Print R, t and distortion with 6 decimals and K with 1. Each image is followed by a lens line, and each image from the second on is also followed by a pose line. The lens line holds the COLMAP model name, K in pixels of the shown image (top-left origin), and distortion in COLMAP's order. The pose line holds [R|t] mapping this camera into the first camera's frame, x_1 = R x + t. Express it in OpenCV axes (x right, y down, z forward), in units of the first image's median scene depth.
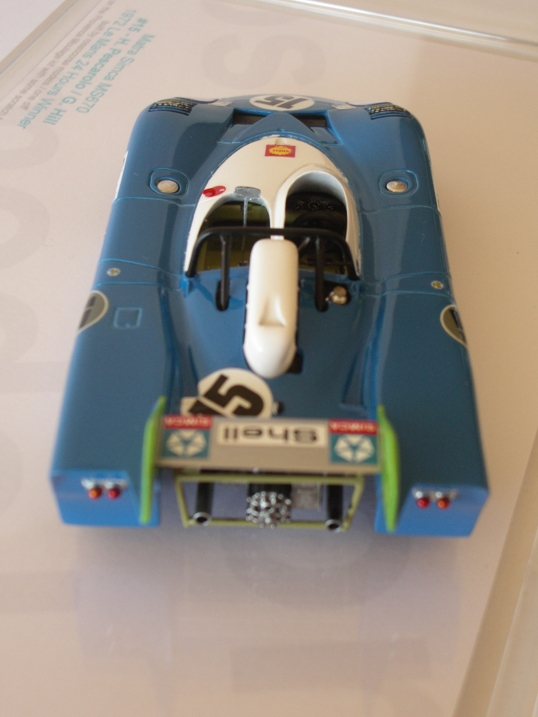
lens RADIAL K [[1211.3, 0, 269.0], [0, 1211.3, 358.5], [0, 0, 1]] dist [-0.071869, -0.336127]
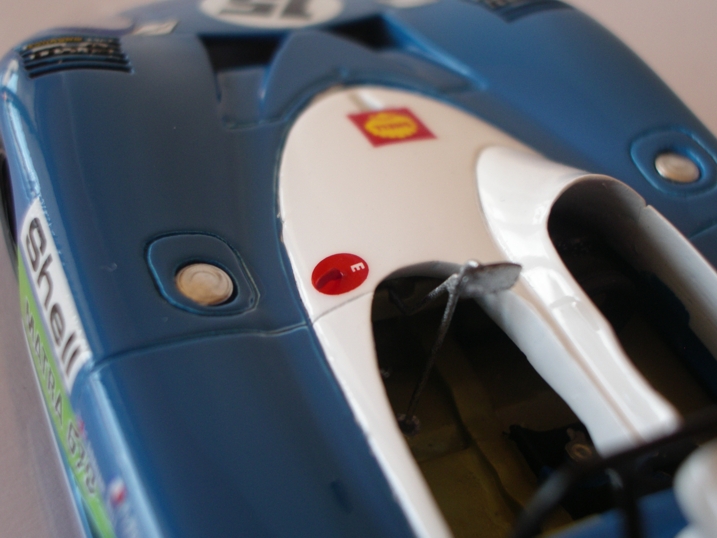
lens RADIAL K [[1211.3, 0, 358.5], [0, 1211.3, 269.0], [0, 0, 1]] dist [-0.071869, -0.336127]
pose [[0.880892, -0.214247, 0.422051, -0.182990], [0.195812, 0.976762, 0.087143, -0.159412], [-0.430913, 0.005880, 0.902374, 0.618934]]
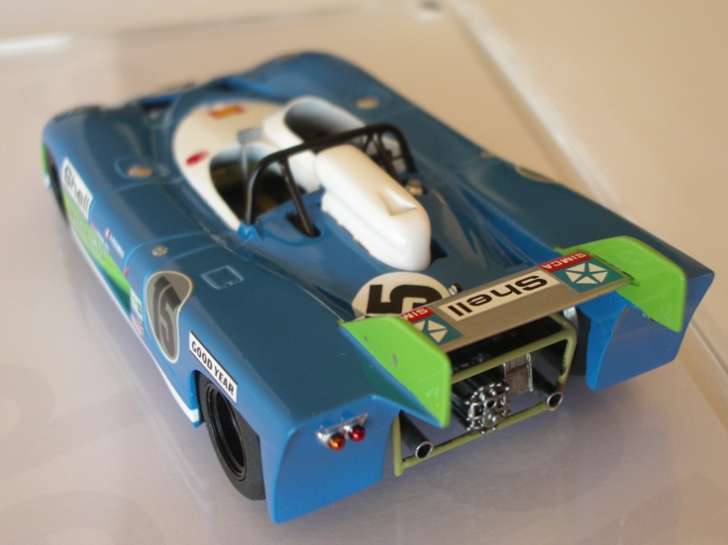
lens RADIAL K [[1229.9, 0, 364.0], [0, 1229.9, 272.5], [0, 0, 1]] dist [-0.071869, -0.336127]
pose [[0.854867, -0.314465, 0.412691, -0.307978], [0.391268, 0.913098, -0.114724, 0.078869], [-0.340750, 0.259547, 0.903618, 0.173504]]
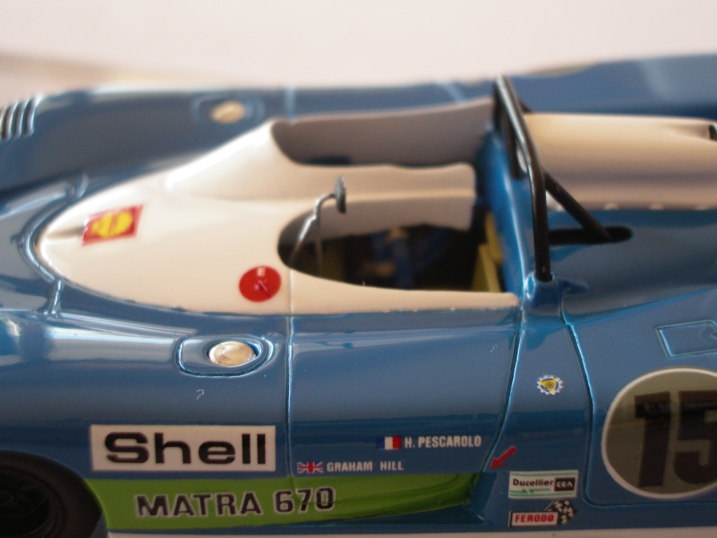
lens RADIAL K [[1211.3, 0, 358.5], [0, 1211.3, 269.0], [0, 0, 1]] dist [-0.071869, -0.336127]
pose [[-0.072456, -0.606835, 0.791519, -0.417633], [0.695541, 0.538039, 0.476169, -0.332283], [-0.714824, 0.585035, 0.383094, 0.721233]]
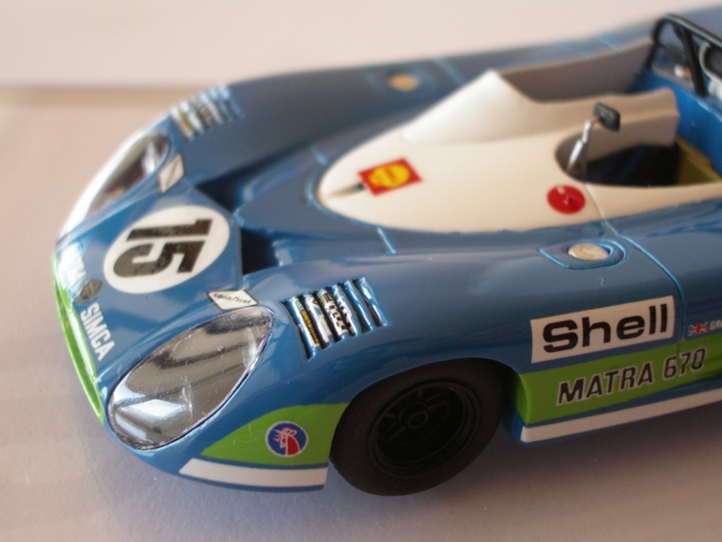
lens RADIAL K [[1219.7, 0, 361.0], [0, 1219.7, 271.0], [0, 0, 1]] dist [-0.071869, -0.336127]
pose [[-0.386011, -0.522327, 0.760375, -0.431409], [0.615943, 0.467676, 0.633951, -0.510548], [-0.686738, 0.713060, 0.141196, 0.943389]]
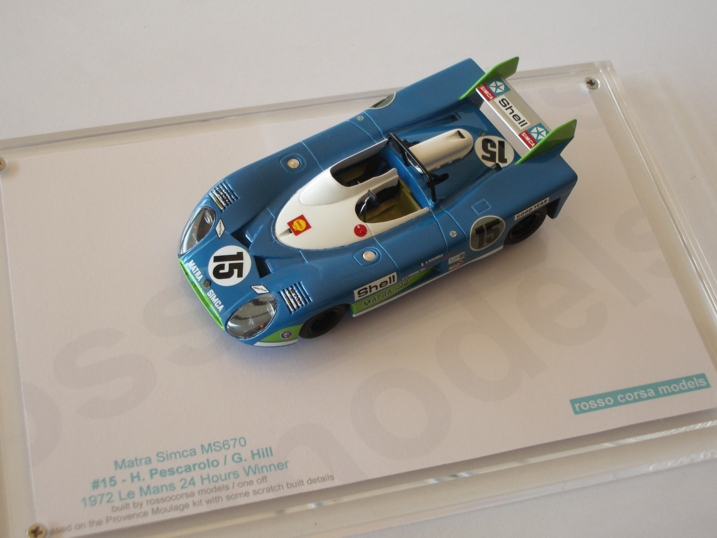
lens RADIAL K [[1211.3, 0, 358.5], [0, 1211.3, 269.0], [0, 0, 1]] dist [-0.071869, -0.336127]
pose [[-0.552365, -0.713966, 0.430285, -0.761018], [0.528234, 0.099526, 0.843246, -1.467249], [-0.644873, 0.693071, 0.322167, 0.458673]]
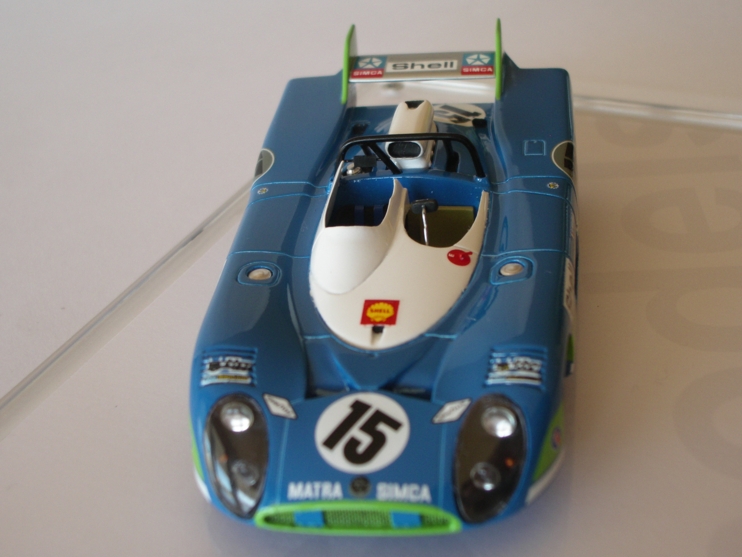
lens RADIAL K [[1253.5, 0, 371.0], [0, 1253.5, 278.5], [0, 0, 1]] dist [-0.071869, -0.336127]
pose [[-0.992030, 0.008720, 0.125702, -0.092036], [0.124245, 0.233786, 0.964317, -0.994517], [-0.020979, 0.972249, -0.233006, 1.157809]]
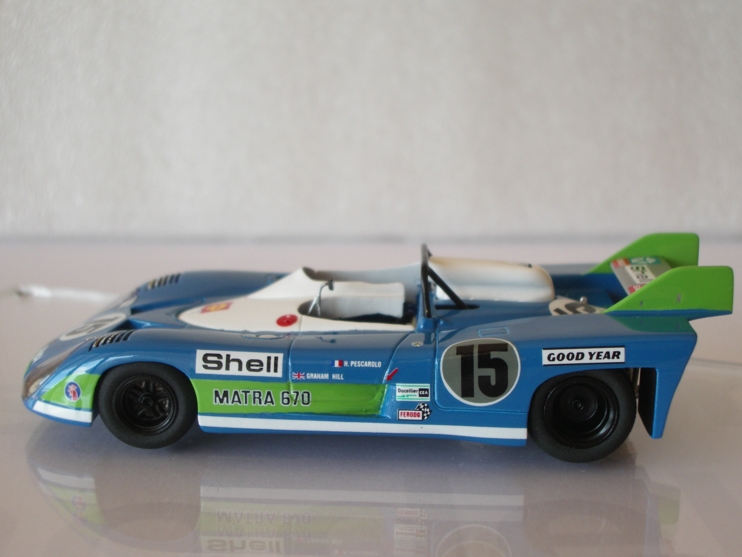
lens RADIAL K [[1253.5, 0, 371.0], [0, 1253.5, 278.5], [0, 0, 1]] dist [-0.071869, -0.336127]
pose [[0.031058, -0.236172, 0.971215, -0.985199], [0.699512, 0.699200, 0.147656, -0.252057], [-0.713946, 0.674790, 0.186921, 0.681593]]
